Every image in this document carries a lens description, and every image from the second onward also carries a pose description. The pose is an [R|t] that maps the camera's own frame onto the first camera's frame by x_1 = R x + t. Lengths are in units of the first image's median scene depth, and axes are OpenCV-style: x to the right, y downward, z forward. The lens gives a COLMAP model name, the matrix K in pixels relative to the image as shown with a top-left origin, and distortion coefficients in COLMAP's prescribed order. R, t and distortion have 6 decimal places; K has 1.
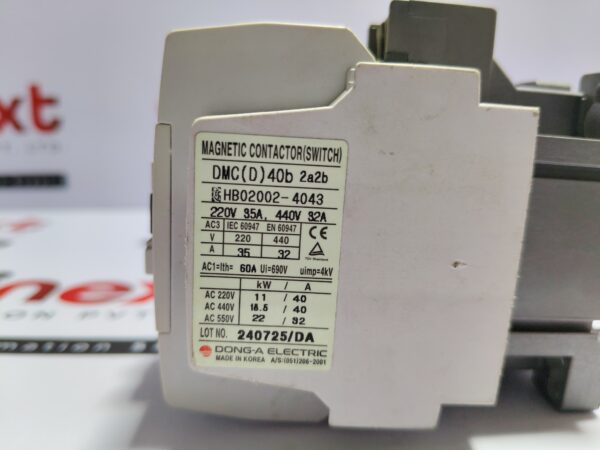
lens RADIAL K [[493.7, 0, 290.4], [0, 493.7, 225.8], [0, 0, 1]] dist [0.002153, -0.140198]
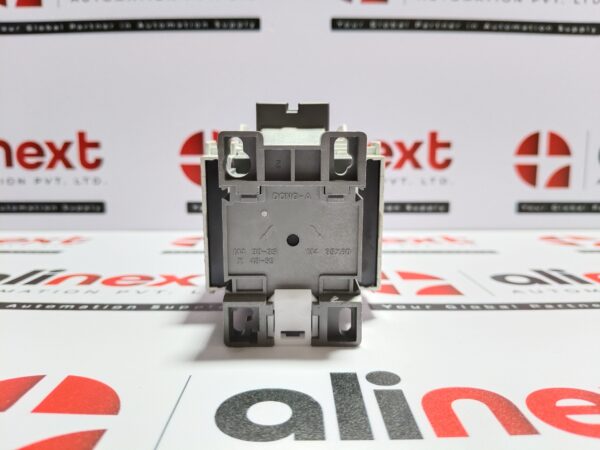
lens RADIAL K [[472.6, 0, 300.0], [0, 472.6, 225.0], [0, 0, 1]] dist [0.000953, -0.095667]
pose [[0.999727, 0.006751, -0.022373, 0.280543], [-0.008421, 0.997115, -0.075436, 0.158338], [0.021799, 0.075604, 0.996900, -0.764154]]
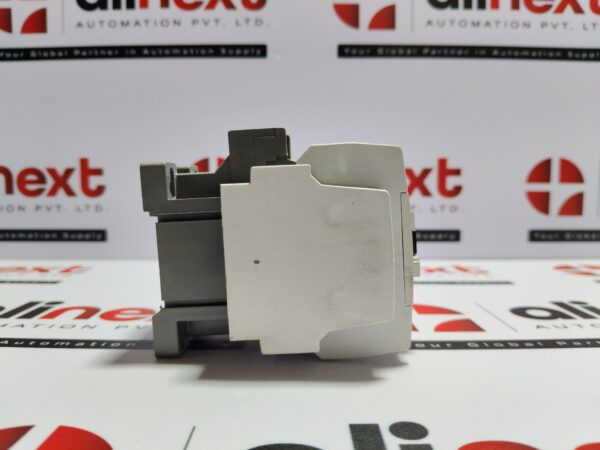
lens RADIAL K [[472.6, 0, 300.0], [0, 472.6, 225.0], [0, 0, 1]] dist [0.000953, -0.095667]
pose [[0.999615, 0.005986, -0.027092, 0.234705], [-0.009470, 0.991422, -0.130354, 0.122242], [0.026079, 0.130560, 0.991097, -0.634390]]
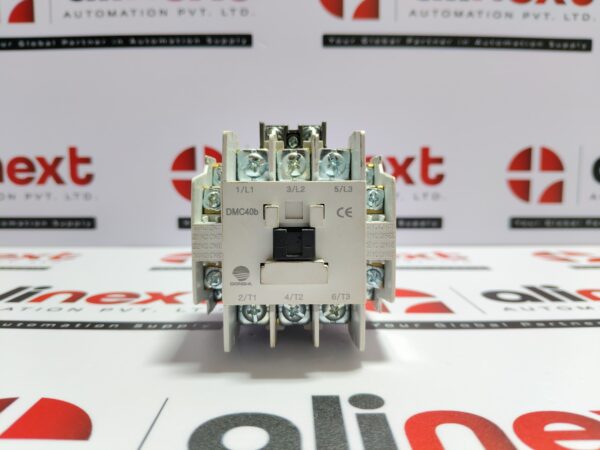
lens RADIAL K [[472.6, 0, 300.0], [0, 472.6, 225.0], [0, 0, 1]] dist [0.000953, -0.095667]
pose [[0.999825, 0.005563, -0.017889, 0.337236], [-0.007438, 0.994282, -0.106528, 0.145159], [0.017194, 0.106643, 0.994149, -0.726820]]
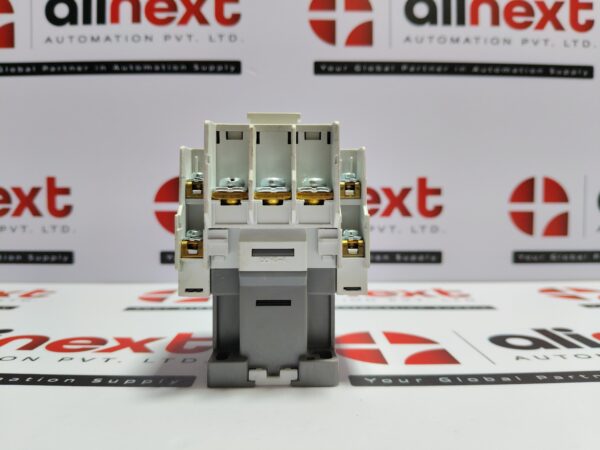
lens RADIAL K [[472.6, 0, 300.0], [0, 472.6, 225.0], [0, 0, 1]] dist [0.000953, -0.095667]
pose [[0.999929, 0.004484, -0.011038, 0.387833], [-0.006308, 0.985217, -0.171194, 0.079715], [0.010107, 0.171251, 0.985176, -0.455875]]
